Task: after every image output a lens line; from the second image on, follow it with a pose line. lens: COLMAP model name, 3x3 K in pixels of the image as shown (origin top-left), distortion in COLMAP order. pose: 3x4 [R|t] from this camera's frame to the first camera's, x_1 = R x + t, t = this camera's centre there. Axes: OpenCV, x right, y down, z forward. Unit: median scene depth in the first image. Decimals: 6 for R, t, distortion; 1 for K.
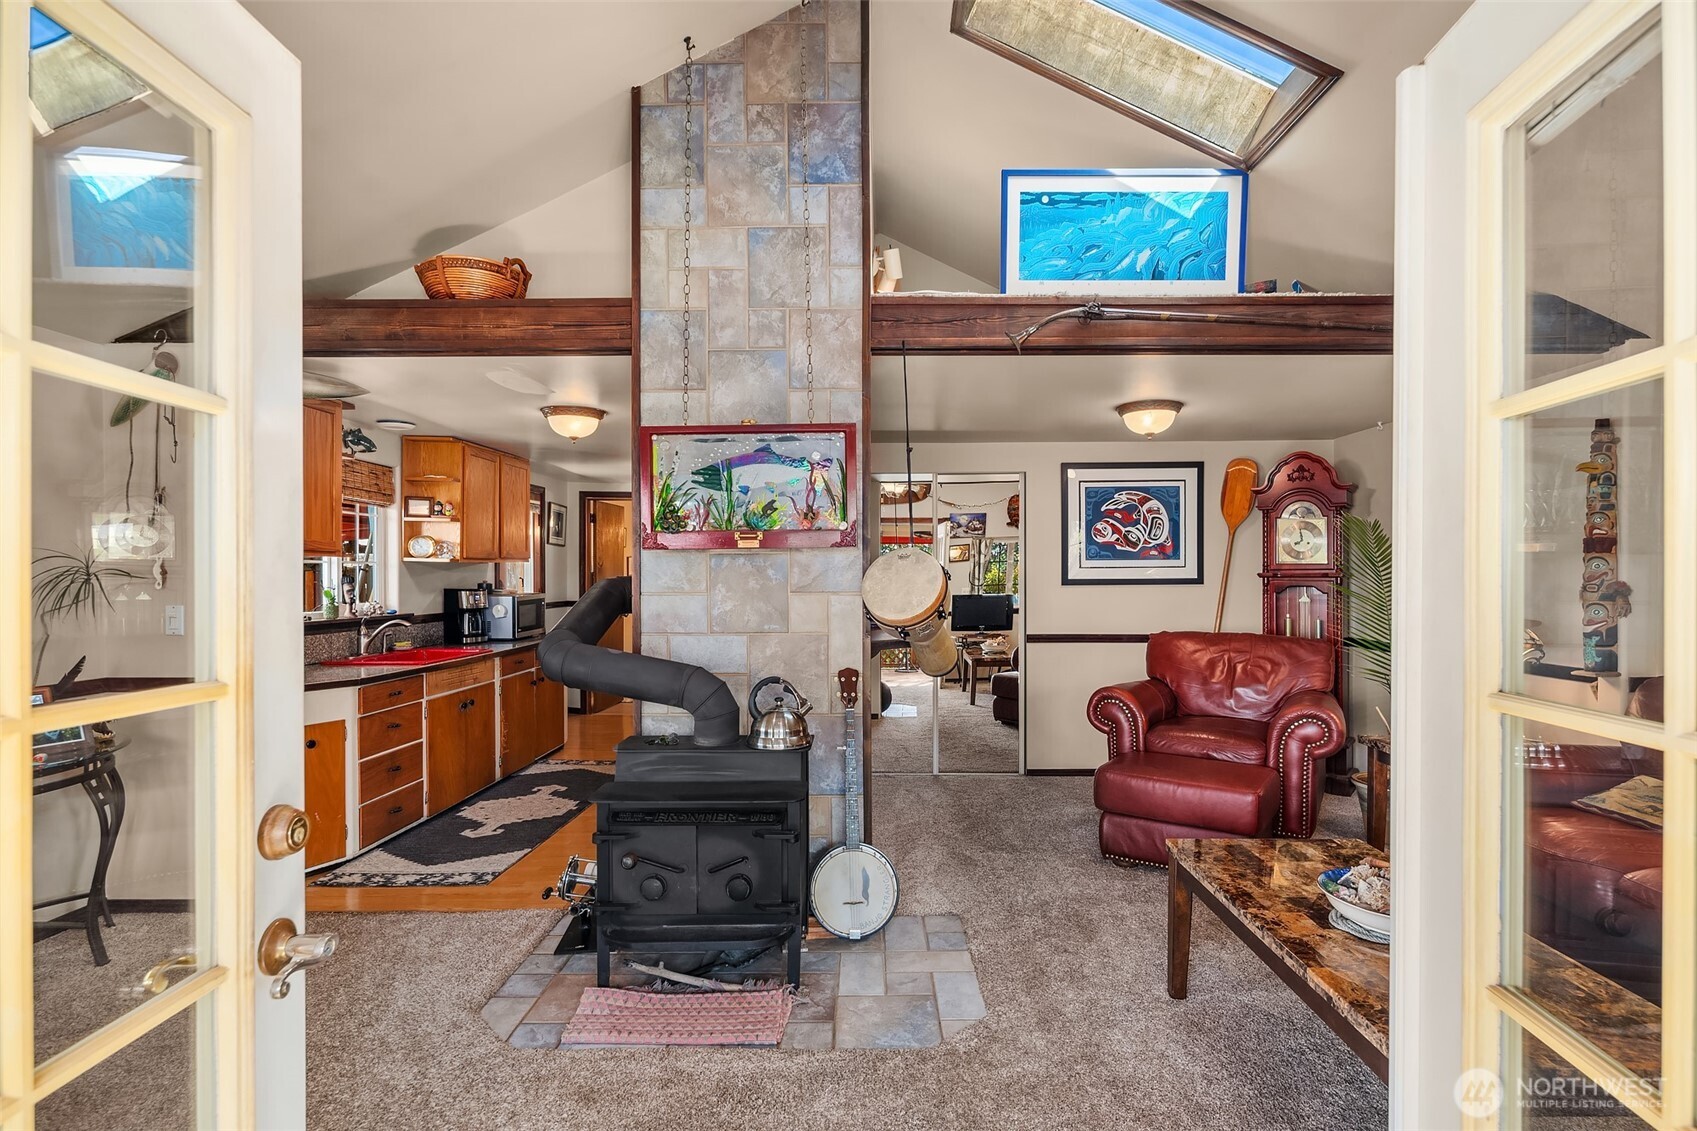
lens RADIAL K [[845.3, 0, 857.4], [0, 845.3, 572.5], [0, 0, 1]] dist [-0.000314, -0.002666]
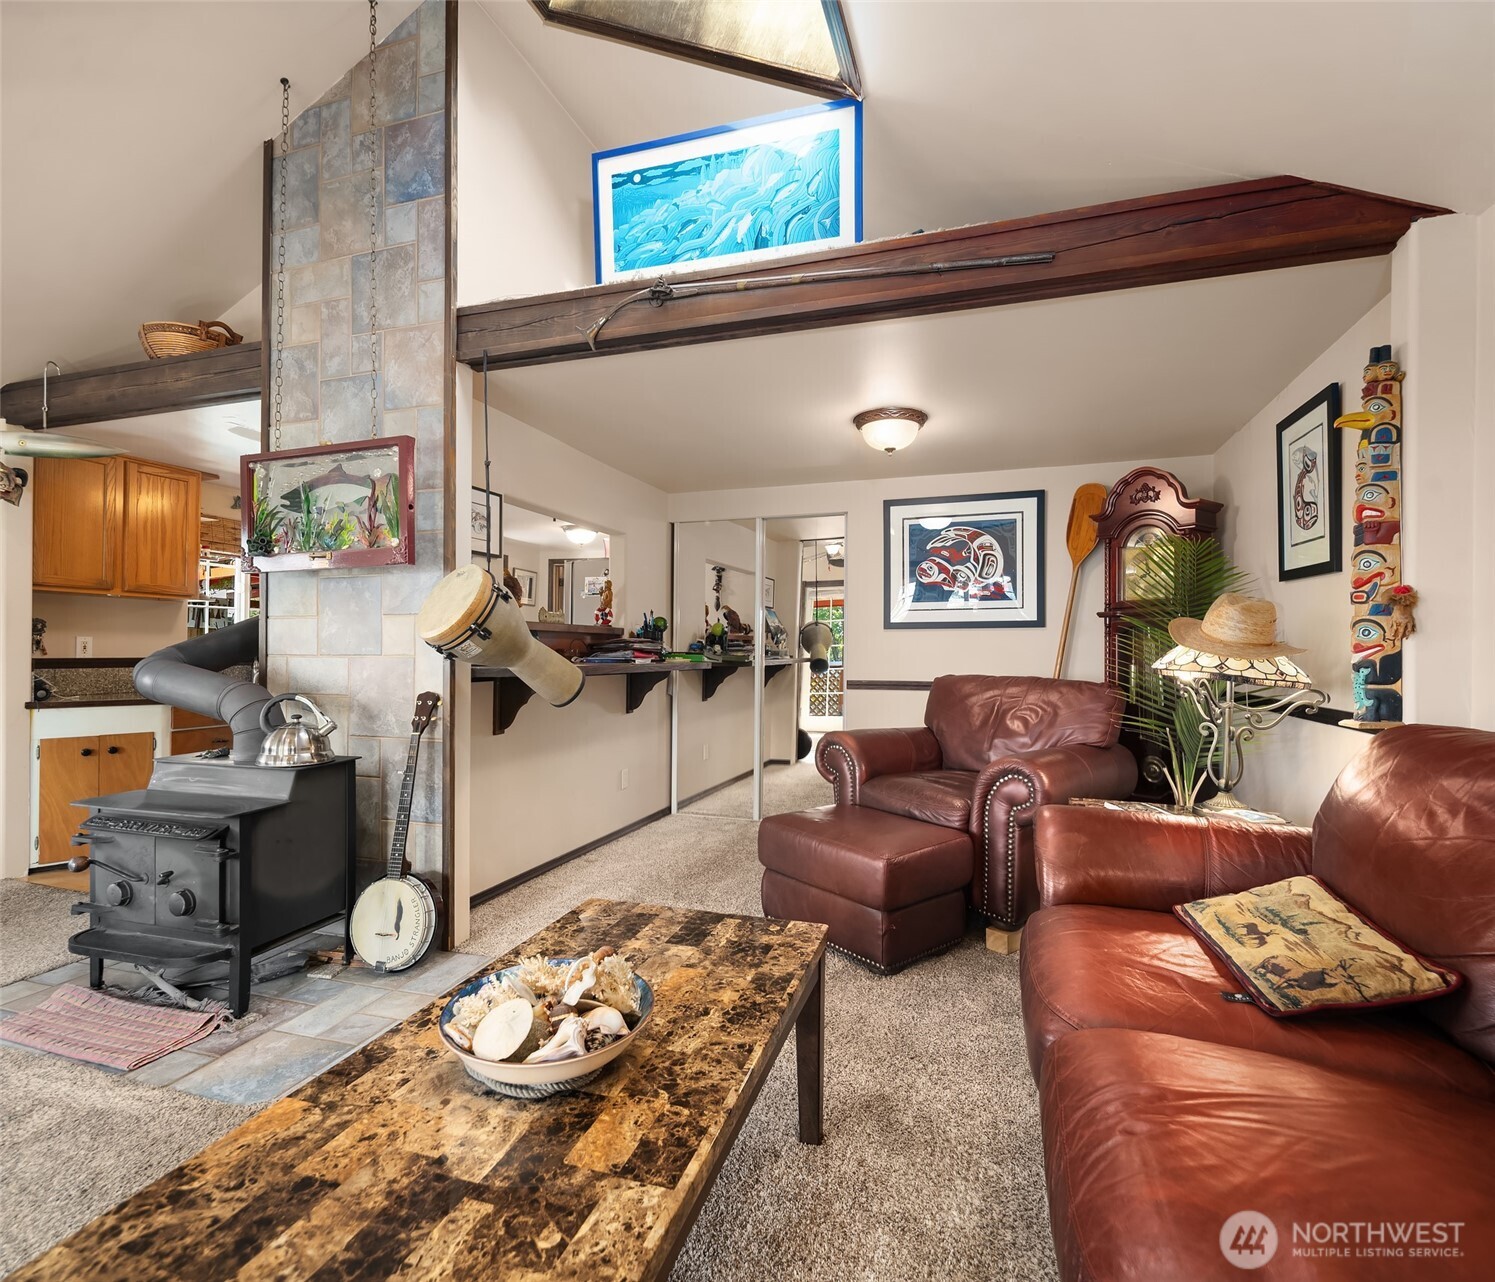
lens RADIAL K [[729.4, 0, 746.4], [0, 729.4, 640.6], [0, 0, 1]] dist [0.000741, -0.002573]
pose [[0.957109, -0.000543, -0.289728, 0.577570], [-0.001680, 0.999971, -0.007424, 0.059563], [0.289724, 0.007593, 0.957080, 0.301681]]
